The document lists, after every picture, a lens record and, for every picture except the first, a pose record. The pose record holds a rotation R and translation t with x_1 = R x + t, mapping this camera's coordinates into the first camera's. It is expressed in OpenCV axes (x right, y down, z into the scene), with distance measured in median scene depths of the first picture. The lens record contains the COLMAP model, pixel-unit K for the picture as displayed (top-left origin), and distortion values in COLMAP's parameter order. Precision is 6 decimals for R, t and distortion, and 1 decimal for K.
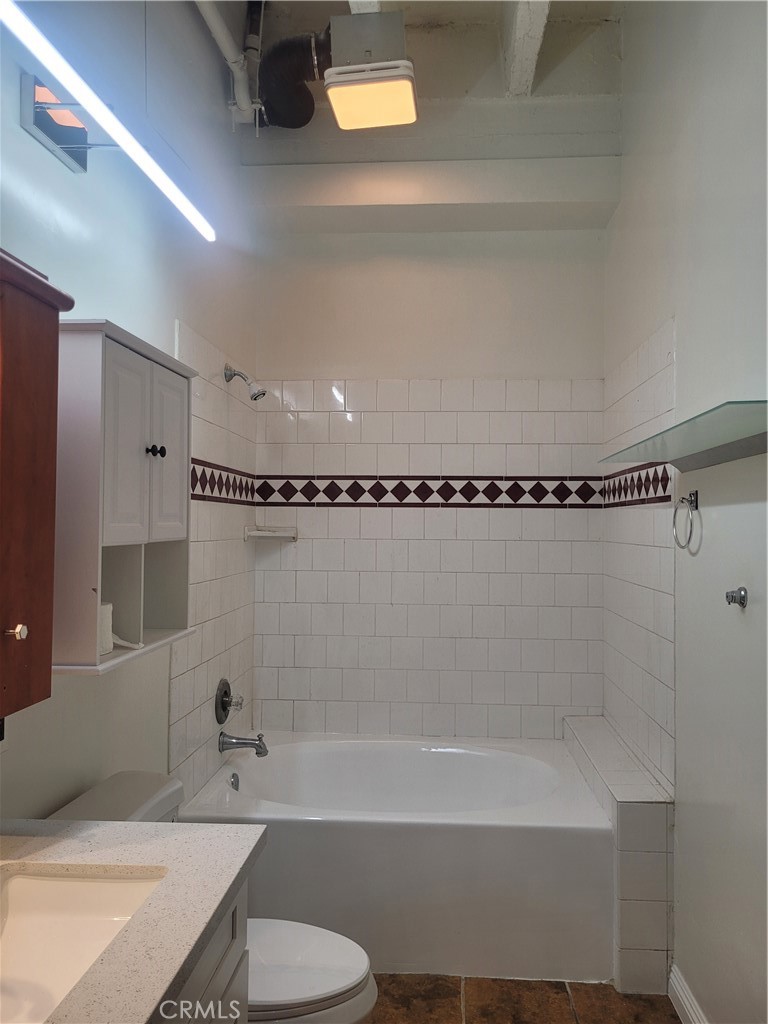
lens RADIAL K [[768.2, 0, 390.5], [0, 768.2, 500.2], [0, 0, 1]] dist [0.024389, -0.002597]
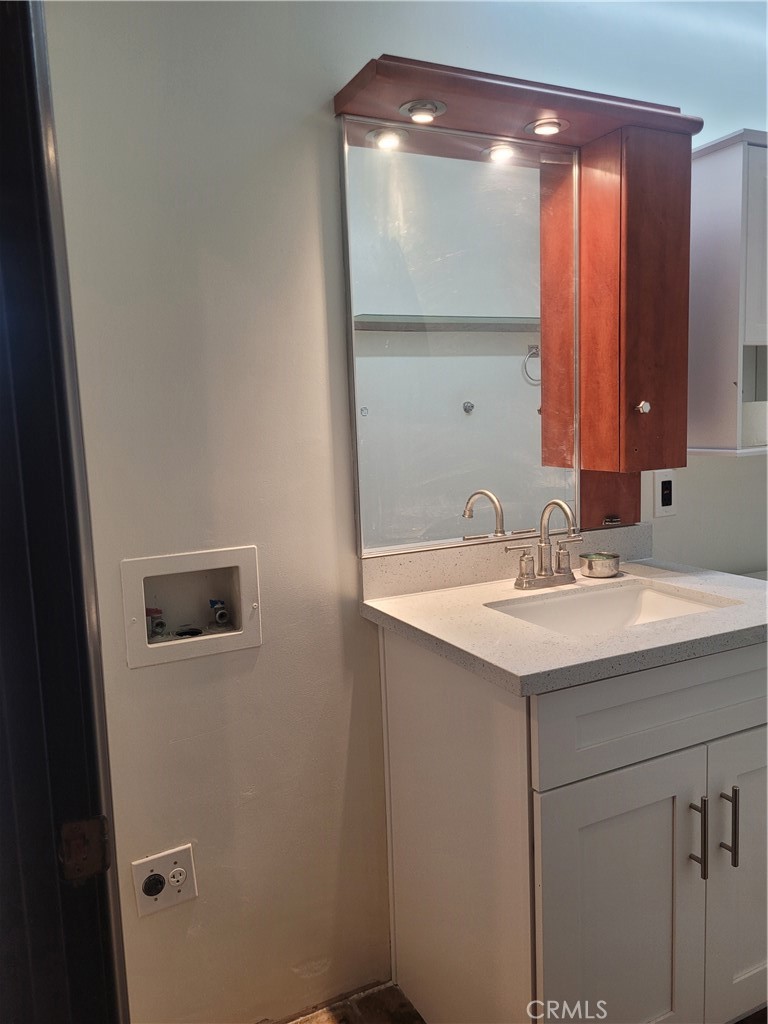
lens RADIAL K [[776.4, 0, 384.0], [0, 776.4, 512.0], [0, 0, 1]] dist [0.023063, -0.004712]
pose [[0.500994, 0.087130, -0.861054, 0.194701], [0.068994, 0.987732, 0.140092, 0.056504], [0.862696, -0.129593, 0.488836, -0.019985]]
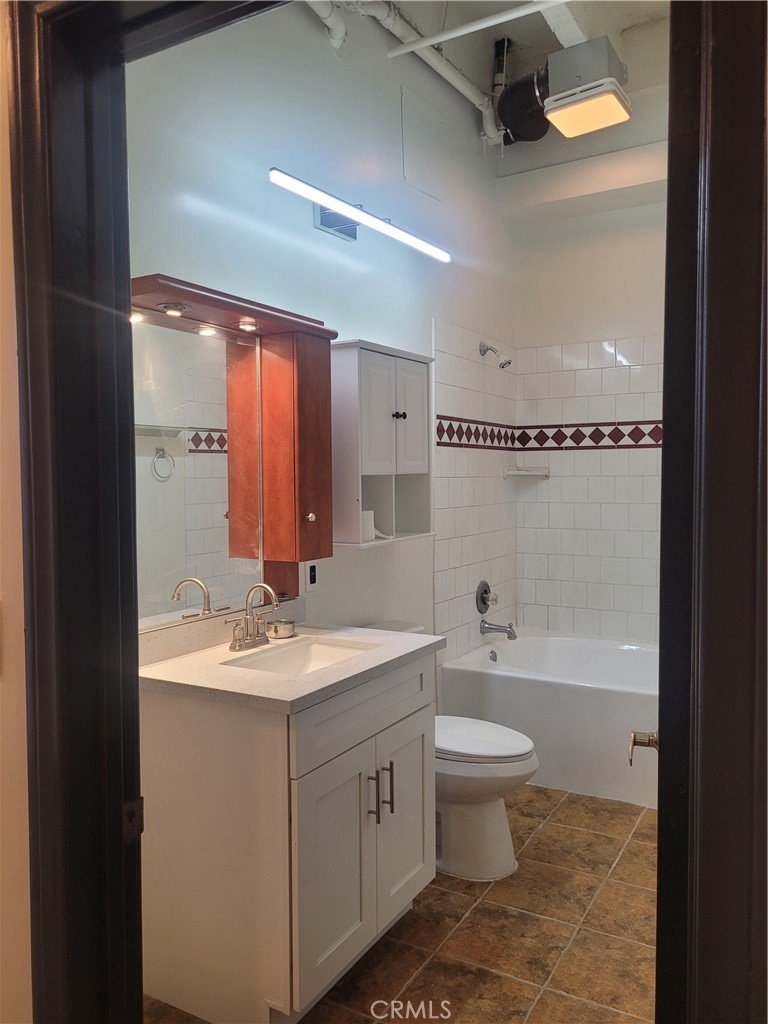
lens RADIAL K [[776.4, 0, 384.0], [0, 776.4, 512.0], [0, 0, 1]] dist [0.023063, -0.004712]
pose [[0.893480, 0.007635, -0.449039, 0.234858], [0.027989, 0.996965, 0.072644, 0.010119], [0.448231, -0.077475, 0.890554, -0.271076]]
